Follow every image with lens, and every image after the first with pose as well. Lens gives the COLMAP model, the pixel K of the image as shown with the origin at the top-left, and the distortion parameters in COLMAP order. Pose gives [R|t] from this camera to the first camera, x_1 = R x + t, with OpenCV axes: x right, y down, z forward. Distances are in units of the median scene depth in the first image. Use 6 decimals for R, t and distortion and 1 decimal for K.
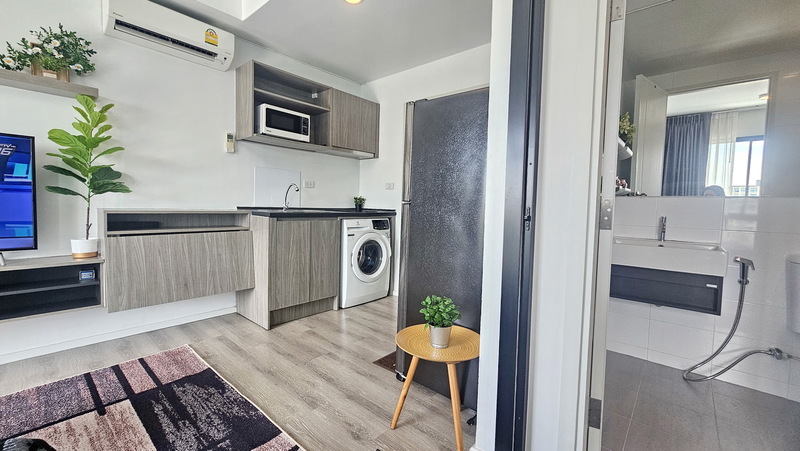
lens RADIAL K [[326.6, 0, 398.0], [0, 326.6, 221.6], [0, 0, 1]] dist [-0.000792, 0.000573]
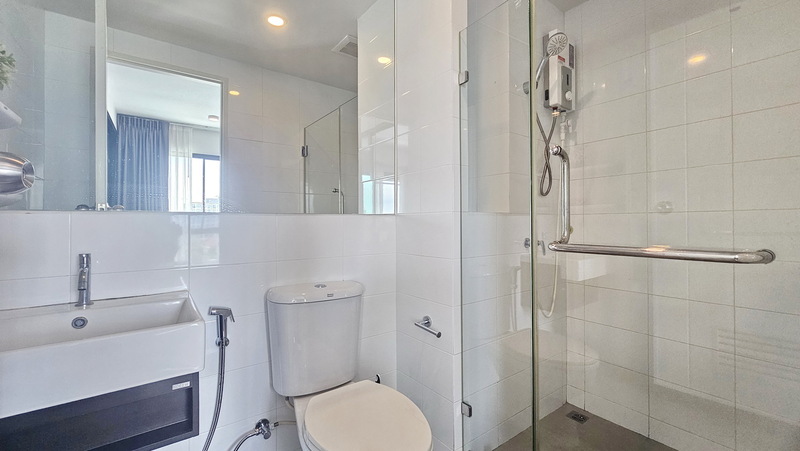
lens RADIAL K [[326.6, 0, 400.2], [0, 326.6, 222.0], [0, 0, 1]] dist [-0.000792, 0.000573]
pose [[0.204372, -0.020355, 0.978682, 0.348446], [0.060431, 0.998139, 0.008140, -0.029527], [-0.977026, 0.057479, 0.205221, 0.354929]]
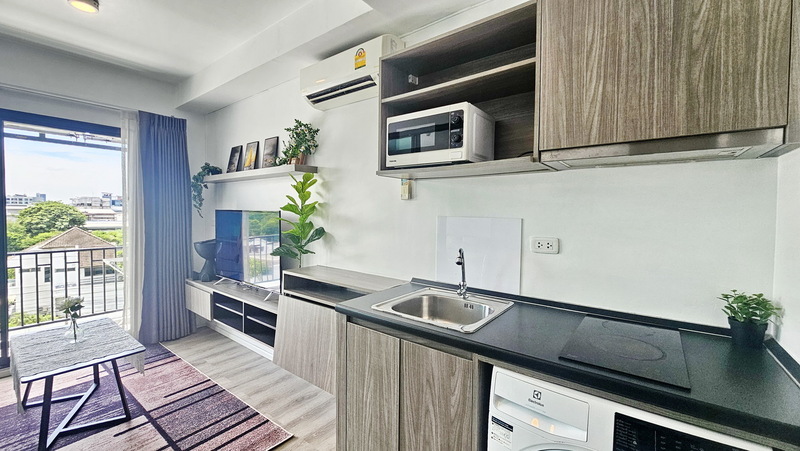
lens RADIAL K [[326.6, 0, 398.8], [0, 326.6, 221.6], [0, 0, 1]] dist [-0.000792, 0.000573]
pose [[0.064017, 0.002951, -0.997944, 0.199979], [-0.061868, 0.998084, -0.001018, -0.177011], [0.996029, 0.061806, 0.064077, 1.024026]]
